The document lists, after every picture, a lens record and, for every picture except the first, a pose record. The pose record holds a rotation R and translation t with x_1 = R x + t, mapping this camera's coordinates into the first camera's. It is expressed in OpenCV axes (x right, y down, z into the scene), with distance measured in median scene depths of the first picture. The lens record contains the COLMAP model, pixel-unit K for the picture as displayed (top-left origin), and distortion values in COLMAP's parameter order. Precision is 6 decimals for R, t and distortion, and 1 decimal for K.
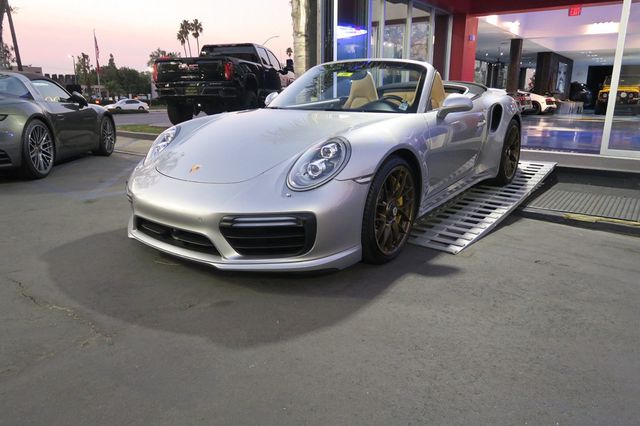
lens RADIAL K [[439.6, 0, 320.0], [0, 439.6, 213.0], [0, 0, 1]] dist [-0.020831, 0.001929]
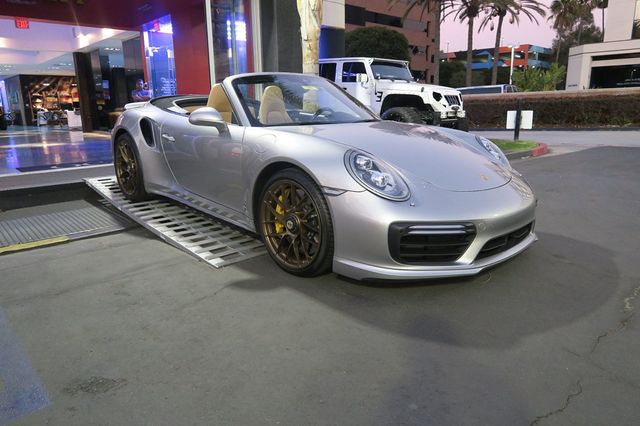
lens RADIAL K [[432.3, 0, 320.0], [0, 432.3, 213.0], [0, 0, 1]] dist [-0.018376, 0.000183]
pose [[0.196765, -0.241214, 0.950315, -0.989012], [0.268918, 0.945370, 0.184279, -0.228821], [-0.942850, 0.219297, 0.250883, 0.818819]]
